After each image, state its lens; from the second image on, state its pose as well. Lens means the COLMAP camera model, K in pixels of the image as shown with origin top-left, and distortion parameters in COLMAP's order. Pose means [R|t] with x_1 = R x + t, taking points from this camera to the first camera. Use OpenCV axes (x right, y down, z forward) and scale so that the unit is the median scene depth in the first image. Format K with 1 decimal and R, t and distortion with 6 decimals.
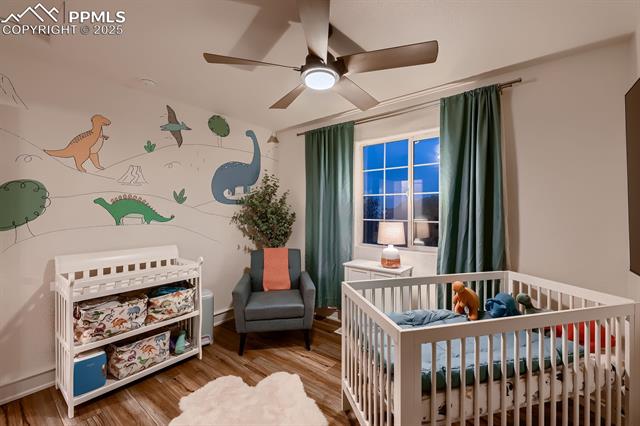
lens RADIAL K [[267.4, 0, 319.0], [0, 267.4, 211.1], [0, 0, 1]] dist [0.001871, 0.000527]
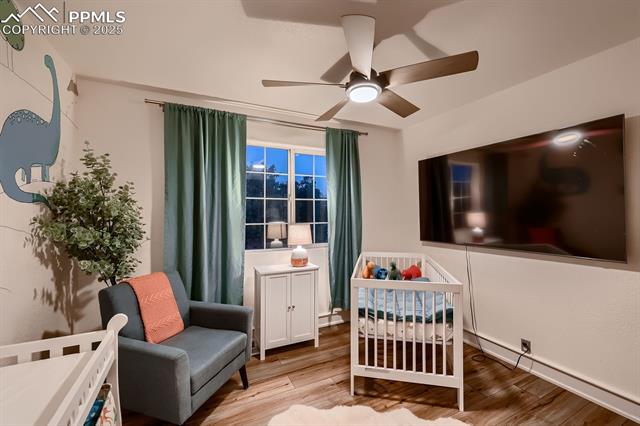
lens RADIAL K [[267.4, 0, 318.2], [0, 267.4, 211.8], [0, 0, 1]] dist [0.001871, 0.000527]
pose [[0.432182, 0.001131, 0.901786, -0.567570], [0.005860, 0.999975, -0.004062, -0.005857], [-0.901767, 0.007040, 0.432164, 0.380661]]
